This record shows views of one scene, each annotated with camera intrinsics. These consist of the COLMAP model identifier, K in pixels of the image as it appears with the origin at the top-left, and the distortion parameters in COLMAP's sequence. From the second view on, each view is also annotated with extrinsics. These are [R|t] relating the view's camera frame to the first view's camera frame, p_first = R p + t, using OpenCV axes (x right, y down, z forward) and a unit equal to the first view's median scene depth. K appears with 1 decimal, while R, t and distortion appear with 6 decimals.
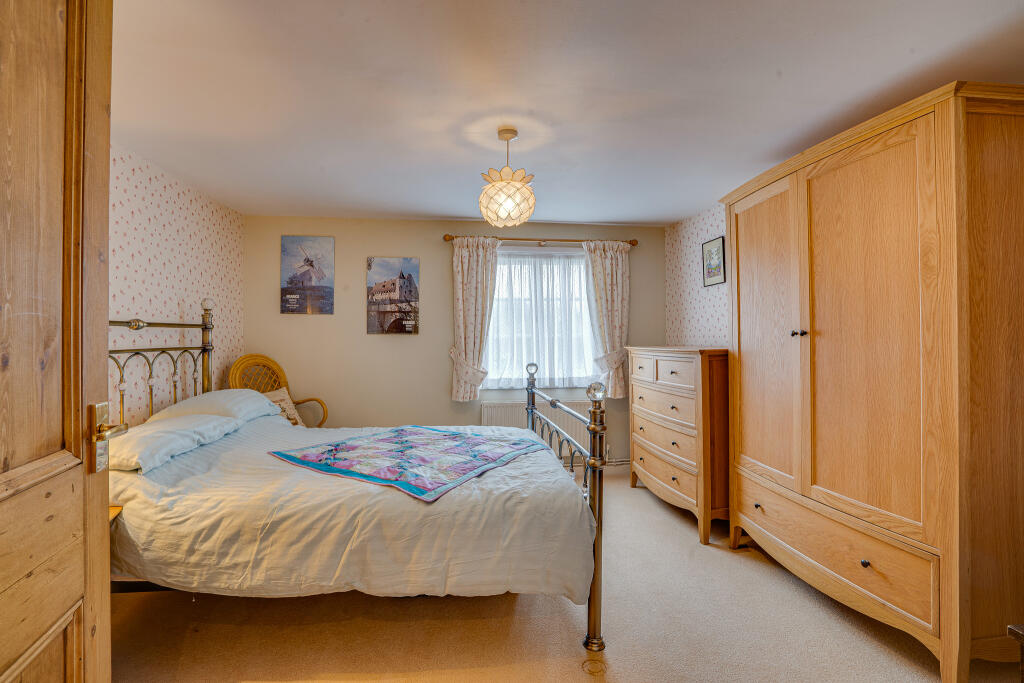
lens RADIAL K [[479.4, 0, 512.0], [0, 479.4, 341.5], [0, 0, 1]] dist [-0.065519, 0.026244]
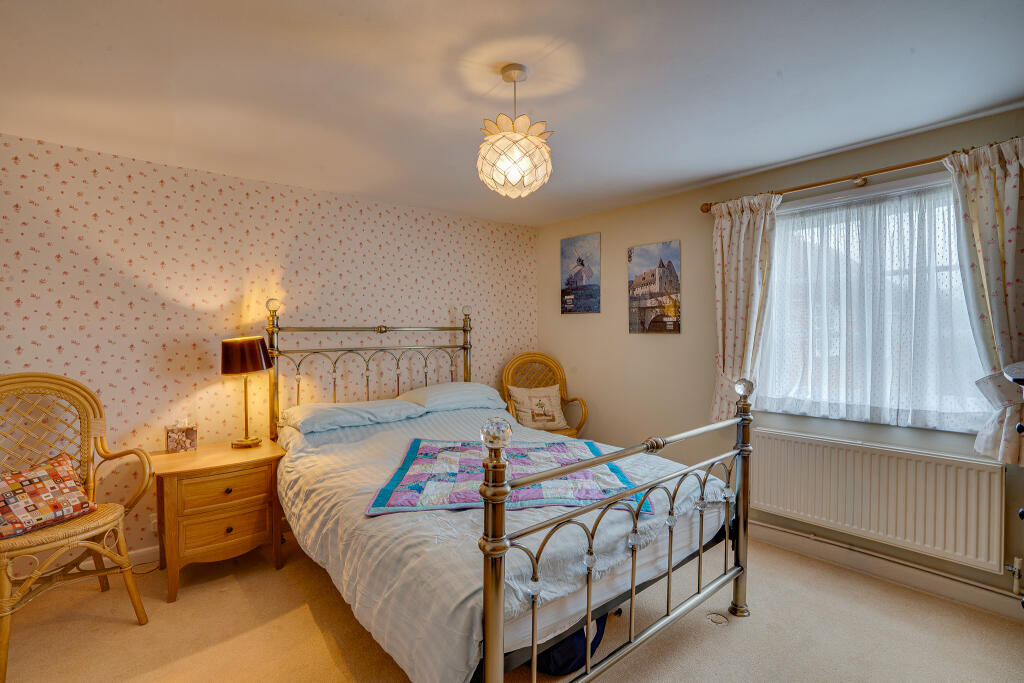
lens RADIAL K [[479.4, 0, 512.0], [0, 479.4, 341.5], [0, 0, 1]] dist [-0.065519, 0.026244]
pose [[0.525740, 0.011571, -0.850567, 0.350453], [-0.001566, 0.999919, 0.012635, -0.011166], [0.850644, -0.005311, 0.525715, 0.335209]]
